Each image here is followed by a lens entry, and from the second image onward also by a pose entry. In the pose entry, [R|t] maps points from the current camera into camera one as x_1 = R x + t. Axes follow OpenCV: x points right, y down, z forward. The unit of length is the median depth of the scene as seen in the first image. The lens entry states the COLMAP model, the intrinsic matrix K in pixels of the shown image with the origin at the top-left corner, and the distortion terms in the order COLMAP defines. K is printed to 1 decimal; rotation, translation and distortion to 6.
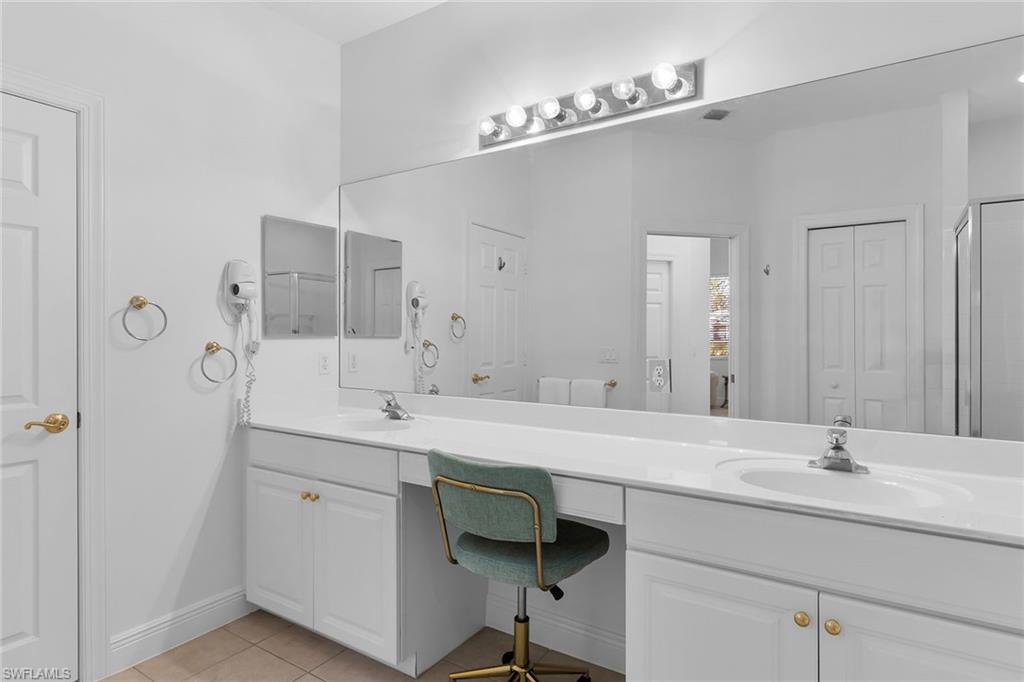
lens RADIAL K [[555.6, 0, 514.6], [0, 555.6, 336.1], [0, 0, 1]] dist [0.000553, -0.000110]
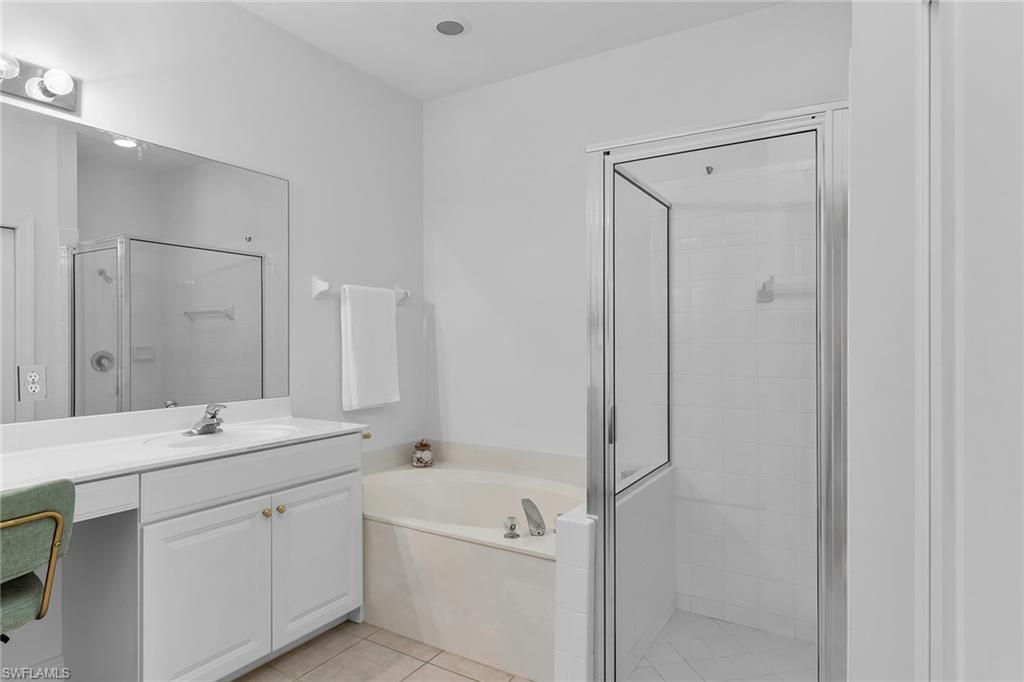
lens RADIAL K [[555.6, 0, 514.6], [0, 555.6, 336.1], [0, 0, 1]] dist [0.000553, -0.000110]
pose [[-0.021375, 0.005171, 0.999758, -0.925217], [0.003073, 0.999982, -0.005106, -0.002368], [-0.999767, 0.002963, -0.021391, 0.244513]]
